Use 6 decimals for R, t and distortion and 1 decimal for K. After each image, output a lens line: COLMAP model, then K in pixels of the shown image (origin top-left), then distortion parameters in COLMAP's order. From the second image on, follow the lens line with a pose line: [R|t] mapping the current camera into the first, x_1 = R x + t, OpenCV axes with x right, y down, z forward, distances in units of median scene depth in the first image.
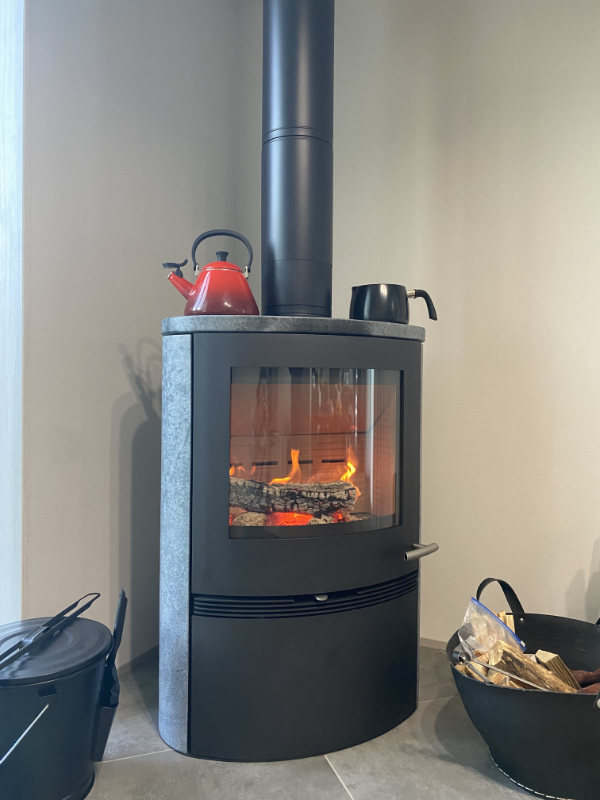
lens RADIAL K [[606.3, 0, 300.6], [0, 606.3, 386.9], [0, 0, 1]] dist [0.000043, 0.000457]
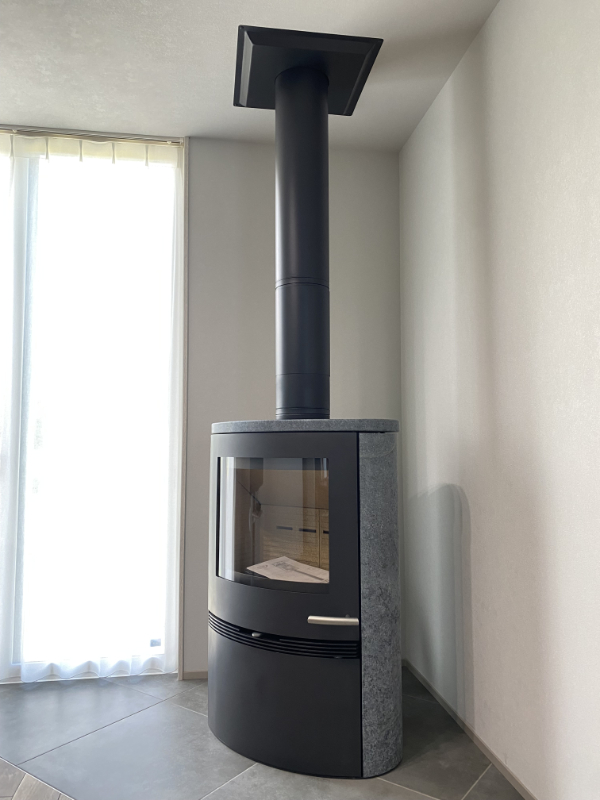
lens RADIAL K [[610.3, 0, 300.0], [0, 610.3, 400.0], [0, 0, 1]] dist [-0.000122, 0.003751]
pose [[0.558288, -0.078325, -0.825942, 1.115894], [-0.003375, 0.995311, -0.096668, -0.025140], [0.829640, 0.056756, 0.555406, 0.296199]]
